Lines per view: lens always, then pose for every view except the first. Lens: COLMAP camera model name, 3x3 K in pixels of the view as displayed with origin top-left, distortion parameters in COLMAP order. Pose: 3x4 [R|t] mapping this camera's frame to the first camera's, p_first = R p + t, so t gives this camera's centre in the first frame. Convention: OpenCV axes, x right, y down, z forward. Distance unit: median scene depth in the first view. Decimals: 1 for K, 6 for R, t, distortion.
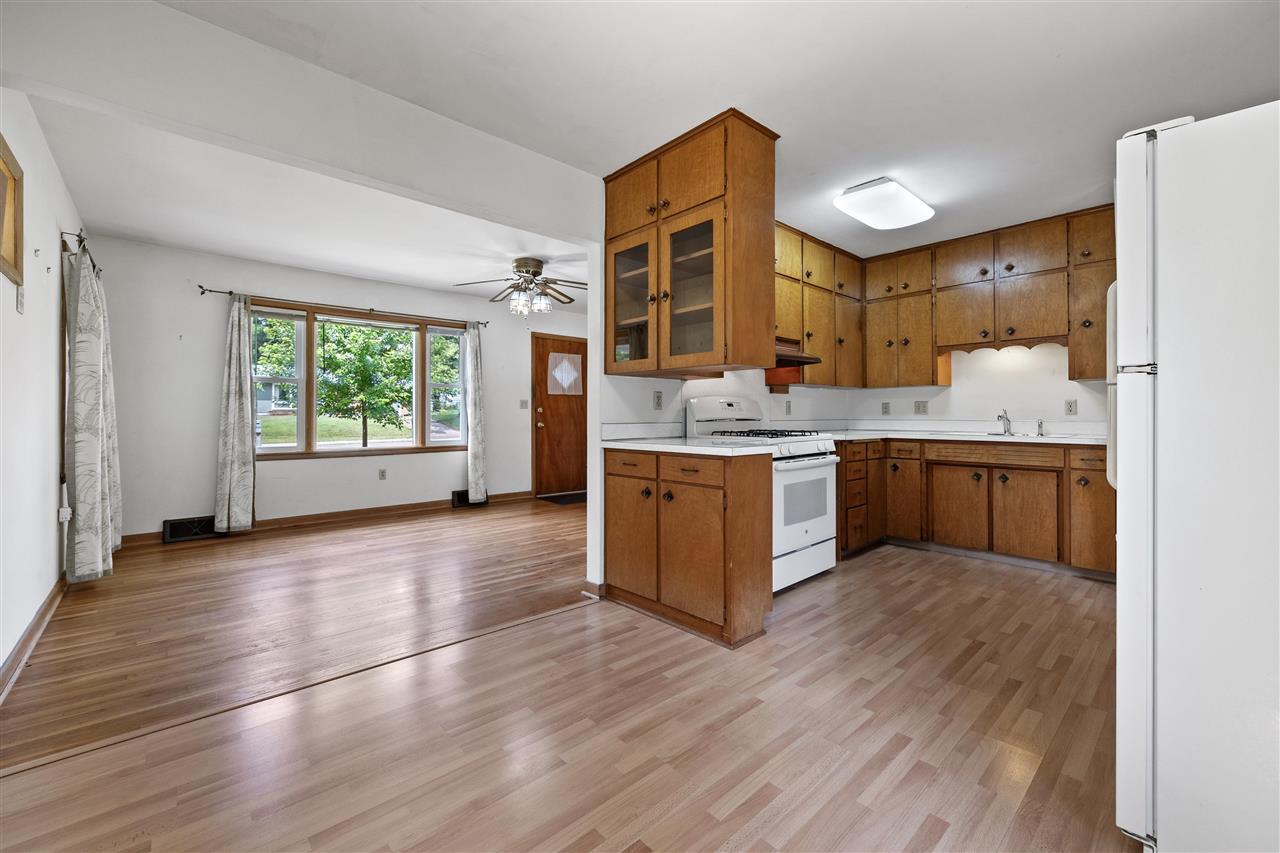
lens RADIAL K [[525.1, 0, 652.5], [0, 525.1, 410.2], [0, 0, 1]] dist [0.001884, -0.000587]
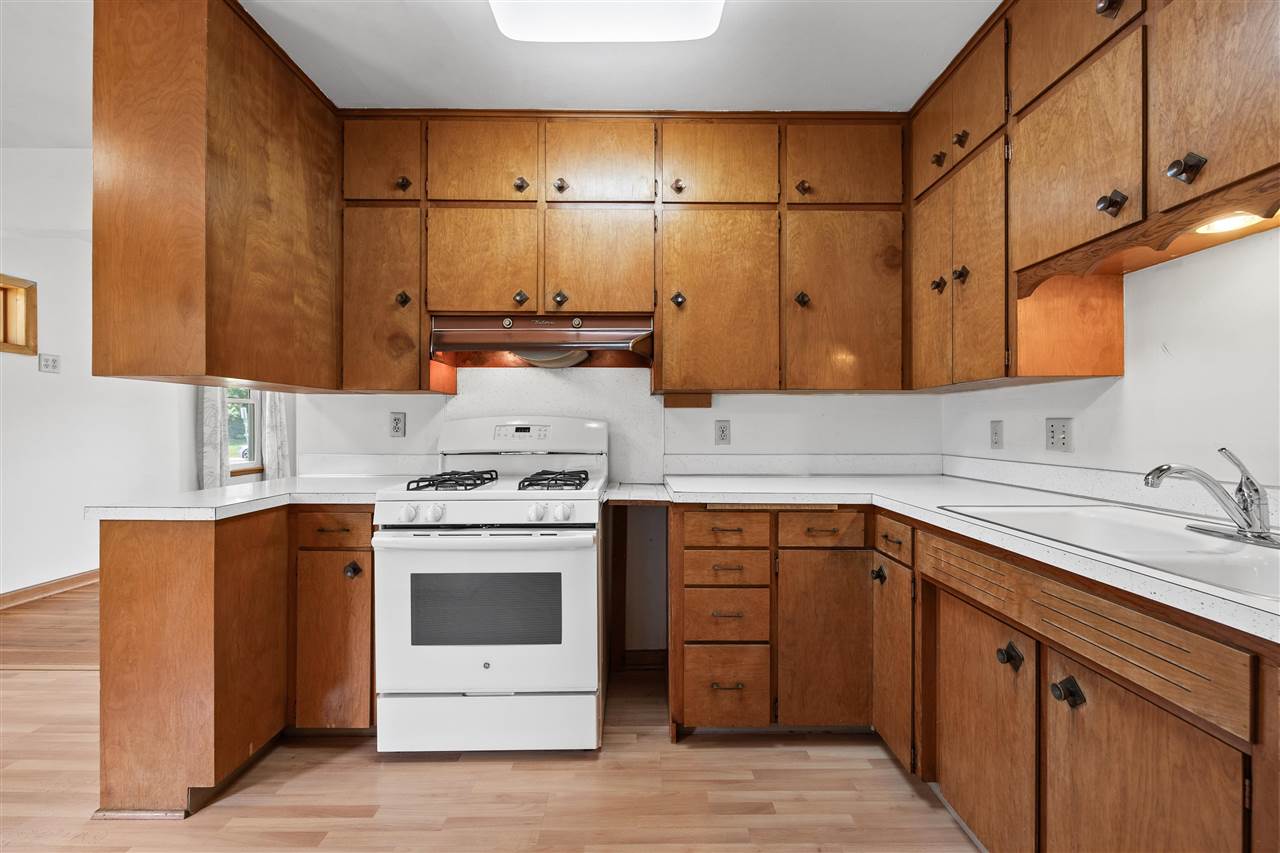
lens RADIAL K [[525.1, 0, 644.5], [0, 525.1, 424.7], [0, 0, 1]] dist [0.001884, -0.000587]
pose [[0.727178, 0.001605, -0.686447, 0.701162], [0.006708, 0.999933, 0.009444, -0.021555], [0.686416, -0.011472, 0.727118, 0.636169]]
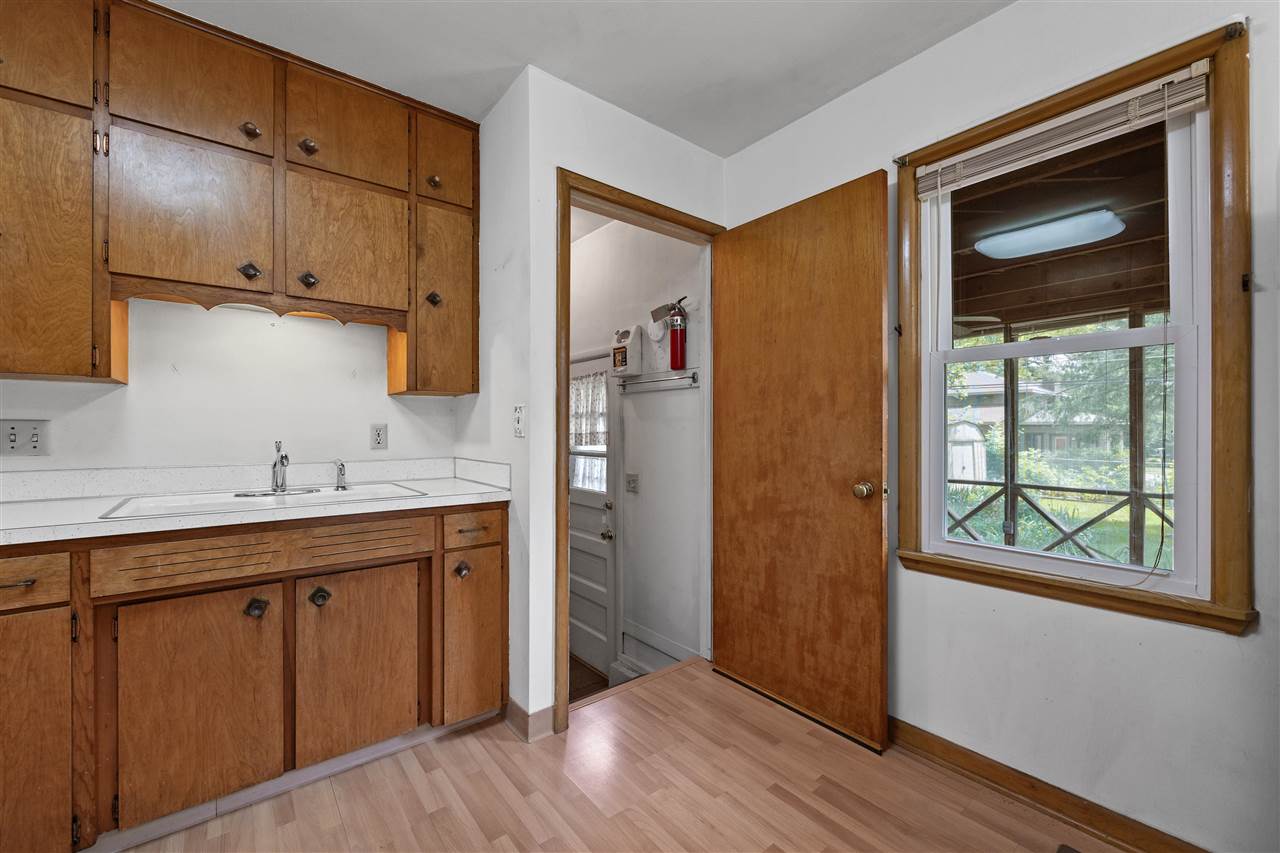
lens RADIAL K [[525.1, 0, 642.8], [0, 525.1, 430.5], [0, 0, 1]] dist [0.001884, -0.000587]
pose [[0.076678, 0.001358, 0.997055, 0.239396], [-0.008199, 0.999966, -0.000731, -0.015632], [-0.997022, -0.008119, 0.076687, 0.694726]]
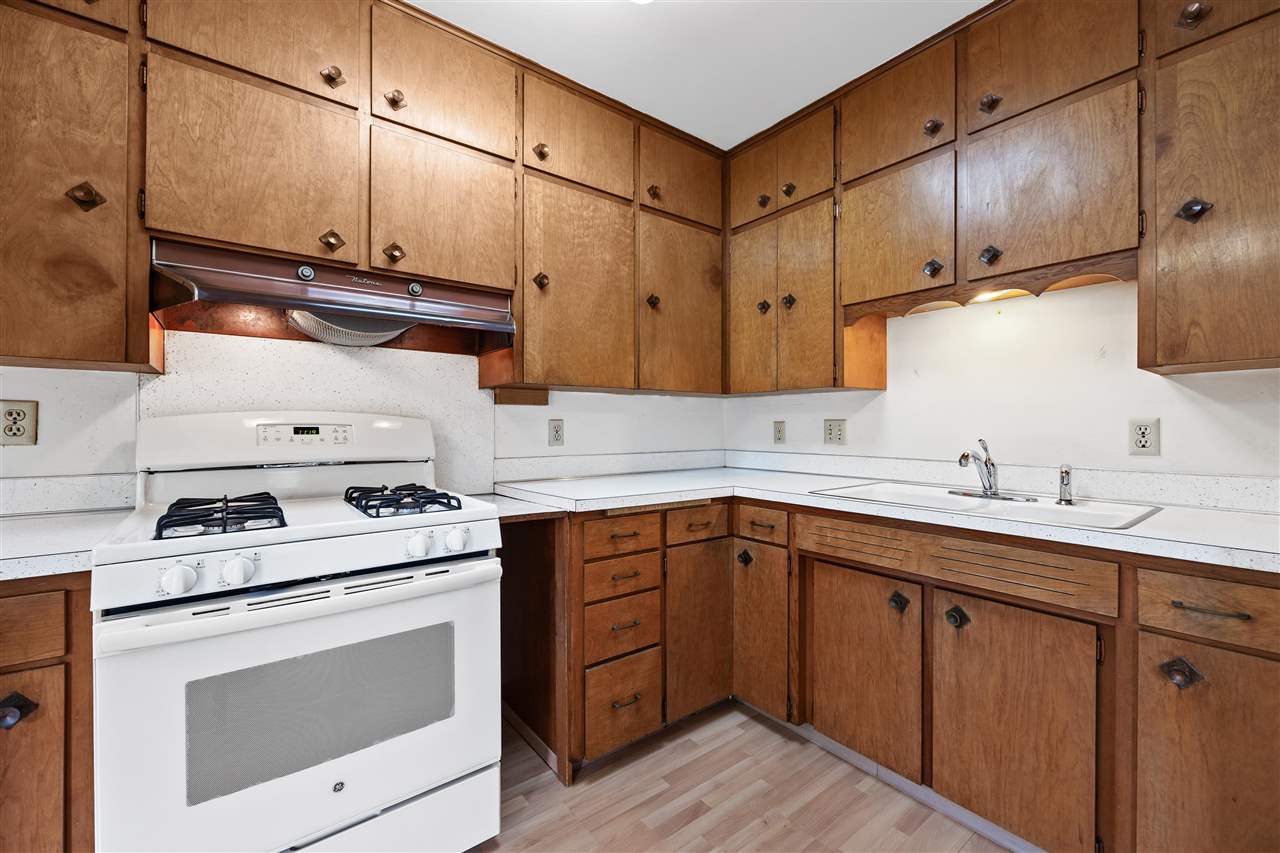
lens RADIAL K [[525.1, 0, 641.6], [0, 525.1, 426.5], [0, 0, 1]] dist [0.001884, -0.000587]
pose [[0.995238, 0.002586, -0.097442, 0.471320], [-0.001280, 0.999909, 0.013464, -0.020375], [0.097468, -0.013275, 0.995150, 0.585664]]
